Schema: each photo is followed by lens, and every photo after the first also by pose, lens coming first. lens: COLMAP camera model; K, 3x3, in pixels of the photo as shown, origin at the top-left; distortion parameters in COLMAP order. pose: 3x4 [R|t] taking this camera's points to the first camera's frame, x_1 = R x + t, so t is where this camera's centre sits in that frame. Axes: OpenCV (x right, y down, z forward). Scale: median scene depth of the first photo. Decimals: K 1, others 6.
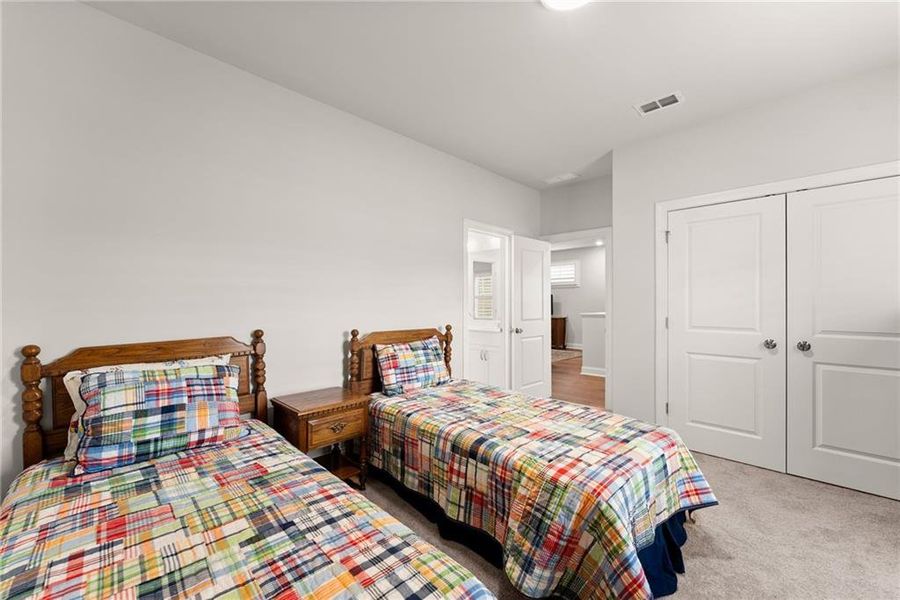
lens RADIAL K [[362.6, 0, 450.9], [0, 362.6, 301.1], [0, 0, 1]] dist [-0.005700, 0.001795]
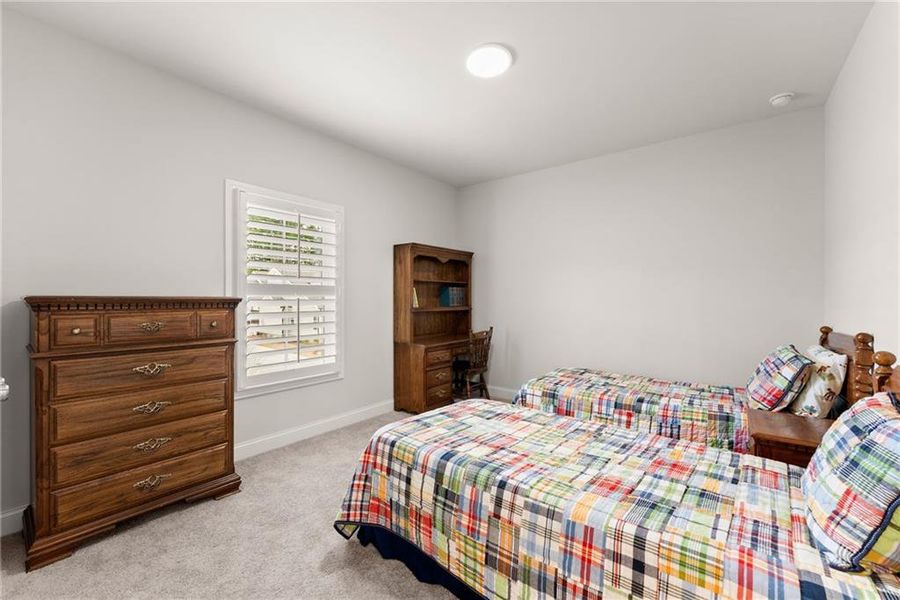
lens RADIAL K [[362.6, 0, 449.5], [0, 362.6, 300.9], [0, 0, 1]] dist [-0.005700, 0.001795]
pose [[-0.993490, -0.003309, -0.113872, 0.511544], [-0.003918, 0.999979, 0.005122, 0.008471], [0.113853, 0.005535, -0.993482, 1.874512]]
